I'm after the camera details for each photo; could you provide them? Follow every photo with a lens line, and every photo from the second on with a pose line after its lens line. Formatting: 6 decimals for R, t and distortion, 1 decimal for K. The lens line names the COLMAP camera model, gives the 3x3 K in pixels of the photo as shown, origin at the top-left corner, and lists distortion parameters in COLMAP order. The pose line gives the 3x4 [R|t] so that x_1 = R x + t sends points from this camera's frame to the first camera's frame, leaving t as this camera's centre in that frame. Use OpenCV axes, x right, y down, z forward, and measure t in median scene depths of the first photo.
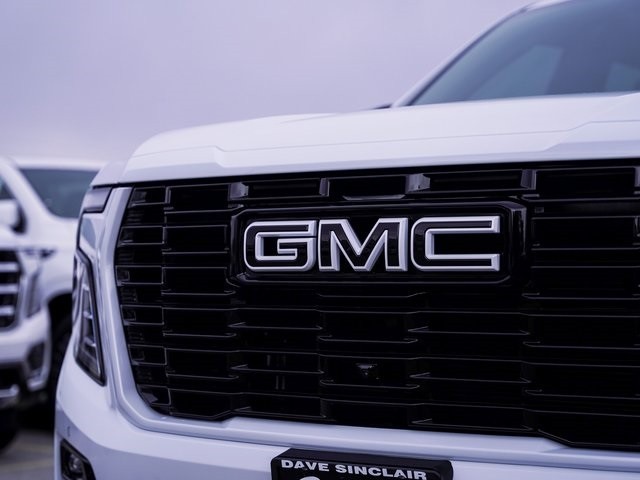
lens RADIAL K [[1346.0, 0, 317.9], [0, 1346.0, 243.0], [0, 0, 1]] dist [0.134017, 0.000000]
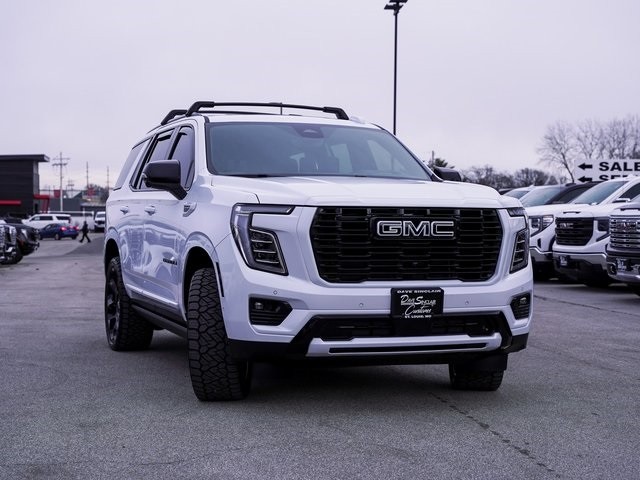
lens RADIAL K [[919.0, 0, 319.2], [0, 919.0, 237.7], [0, 0, 1]] dist [0.061864, 0.000000]
pose [[0.670328, -0.001974, 0.742062, -1.864989], [-0.021247, 0.999535, 0.021851, -0.021118], [-0.741761, -0.030414, 0.669975, -0.409732]]
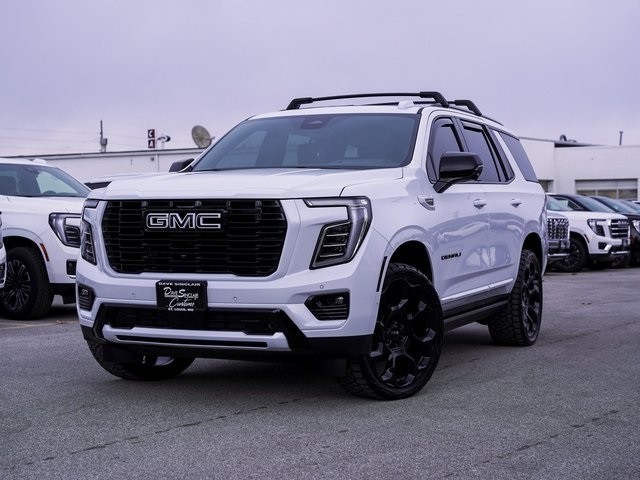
lens RADIAL K [[942.5, 0, 318.8], [0, 942.5, 240.5], [0, 0, 1]] dist [0.043847, 0.000000]
pose [[0.983650, -0.000252, 0.180089, -0.057919], [-0.006849, 0.999223, 0.038804, -0.043645], [-0.179959, -0.039403, 0.982885, -1.426971]]
